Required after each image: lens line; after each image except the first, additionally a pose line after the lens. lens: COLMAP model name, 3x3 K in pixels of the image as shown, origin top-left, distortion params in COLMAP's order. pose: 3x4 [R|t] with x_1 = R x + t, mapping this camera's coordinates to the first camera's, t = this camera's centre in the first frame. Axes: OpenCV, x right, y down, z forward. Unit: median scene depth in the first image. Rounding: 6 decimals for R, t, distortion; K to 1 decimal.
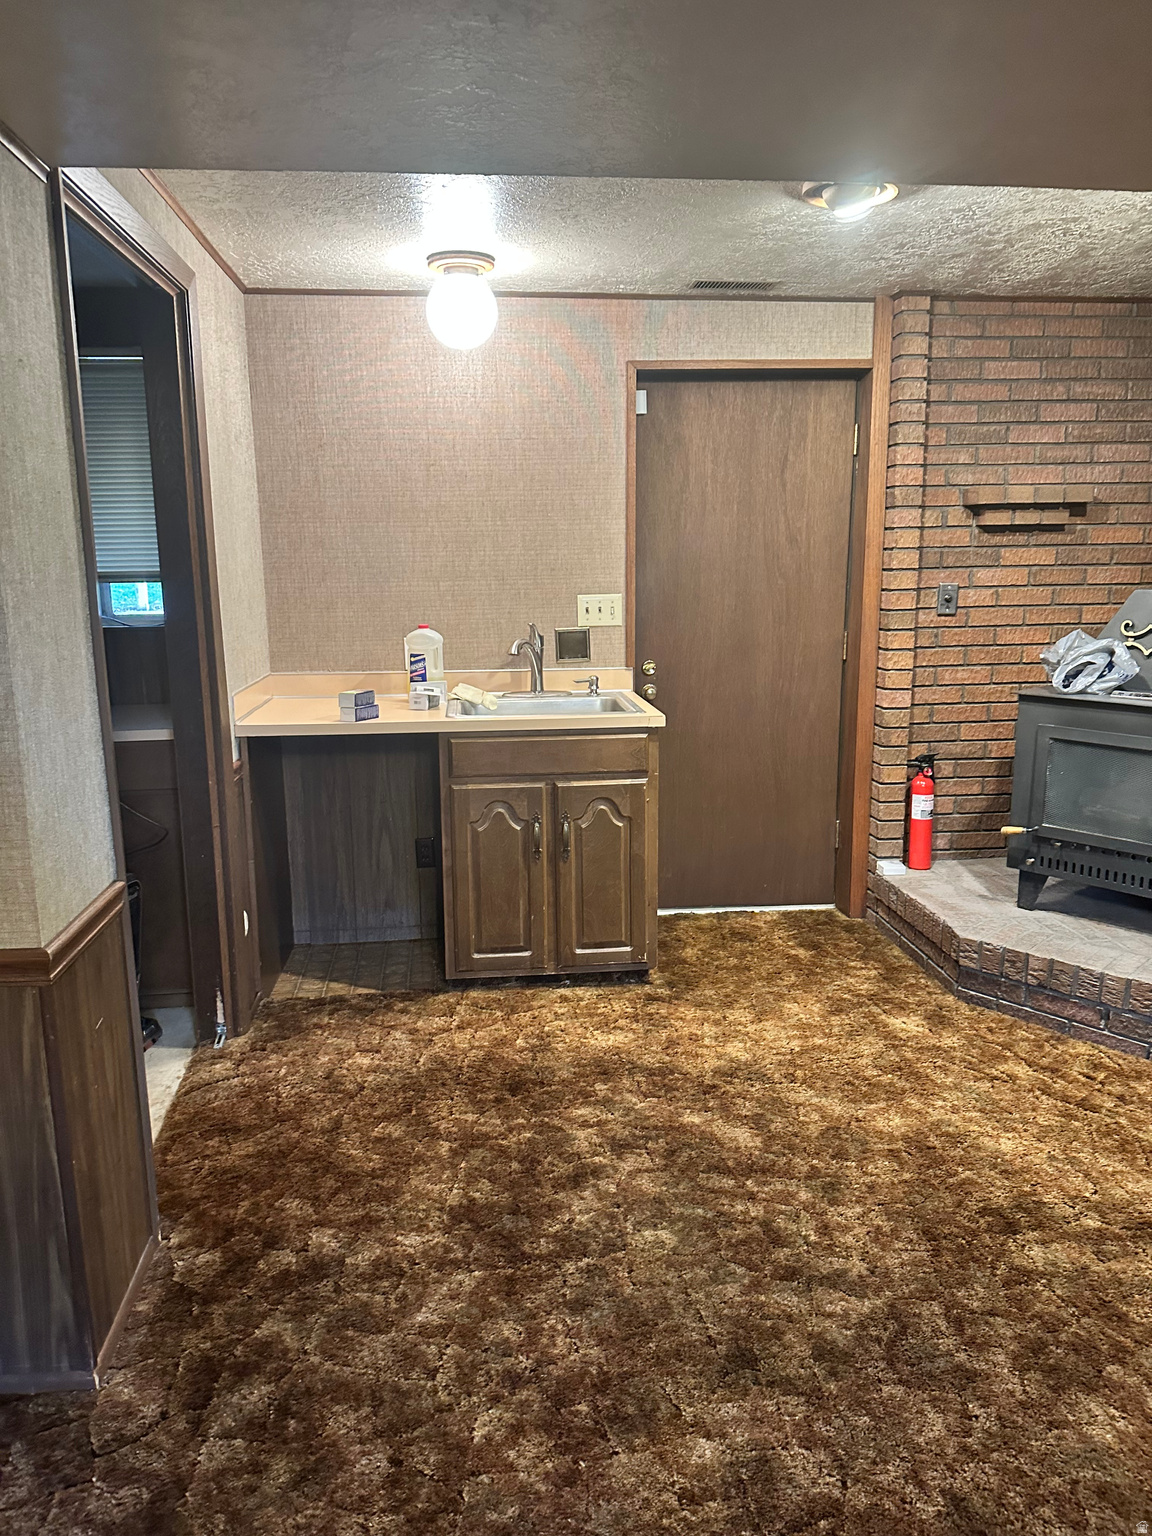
lens RADIAL K [[1069.3, 0, 564.9], [0, 1069.3, 764.3], [0, 0, 1]] dist [0.045526, -0.050153]
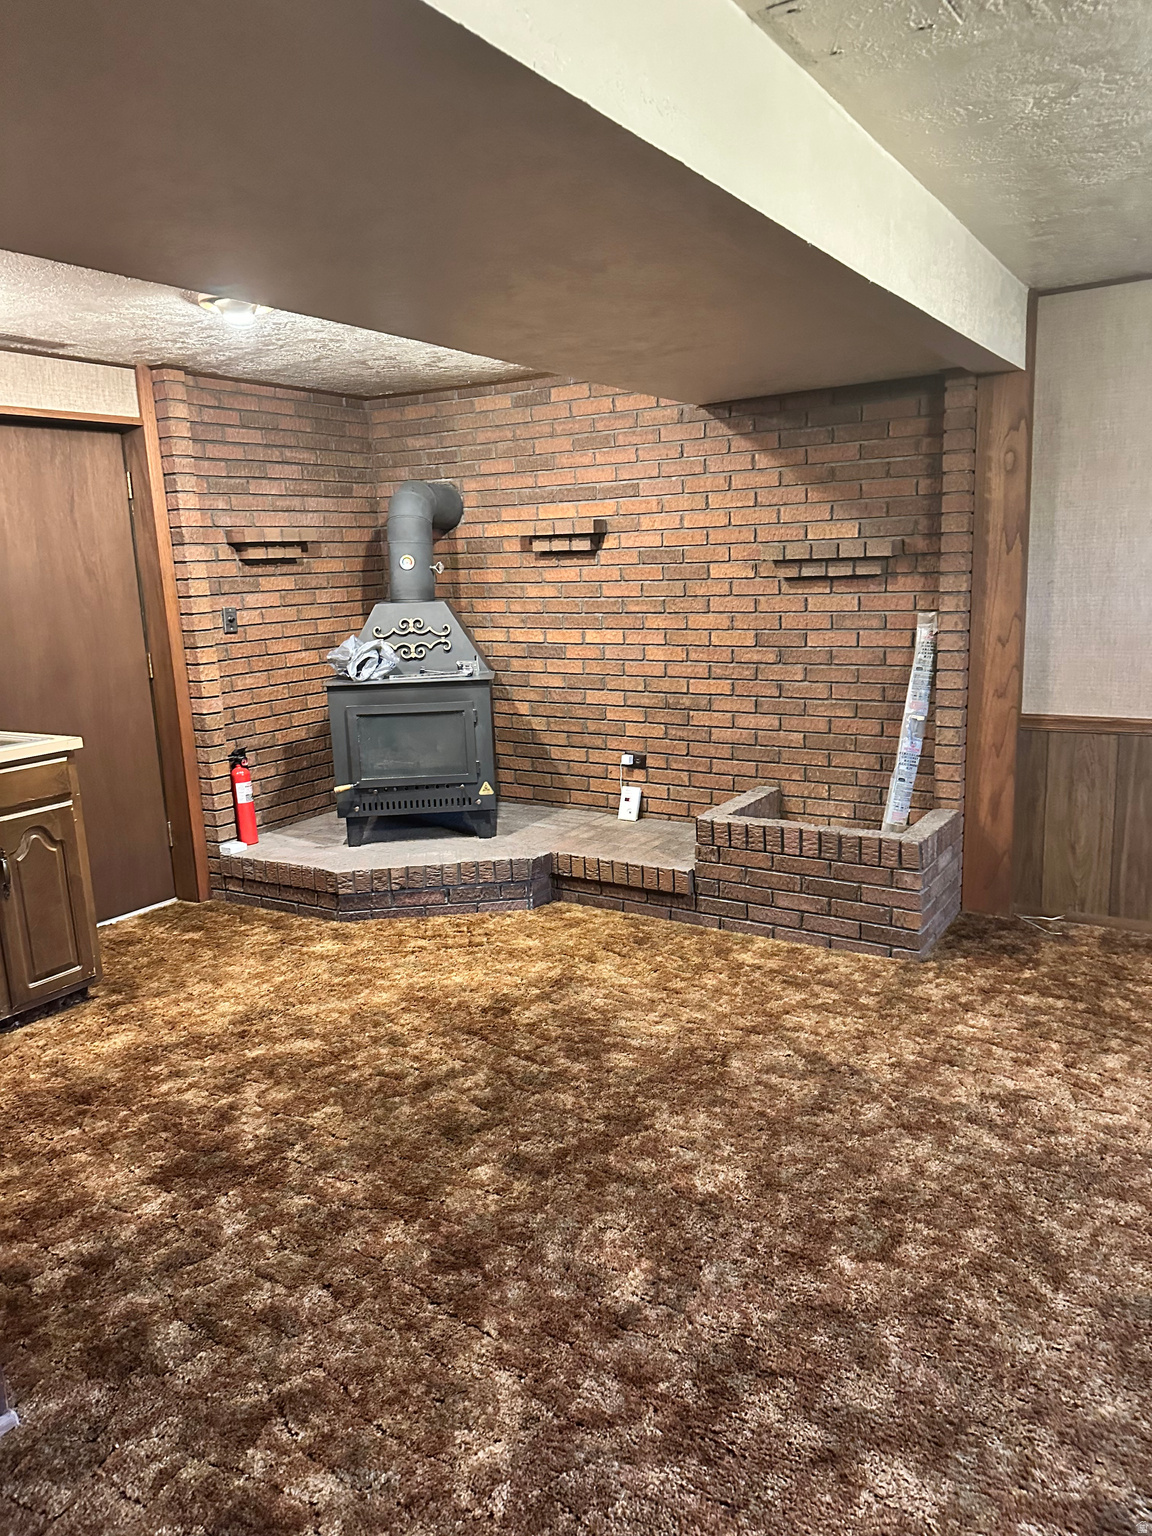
lens RADIAL K [[1069.3, 0, 569.3], [0, 1069.3, 765.5], [0, 0, 1]] dist [0.045526, -0.050153]
pose [[0.614293, -0.166065, 0.771406, -0.423834], [0.192363, 0.979626, 0.057706, 0.012400], [-0.765272, 0.112941, 0.633722, -0.046620]]
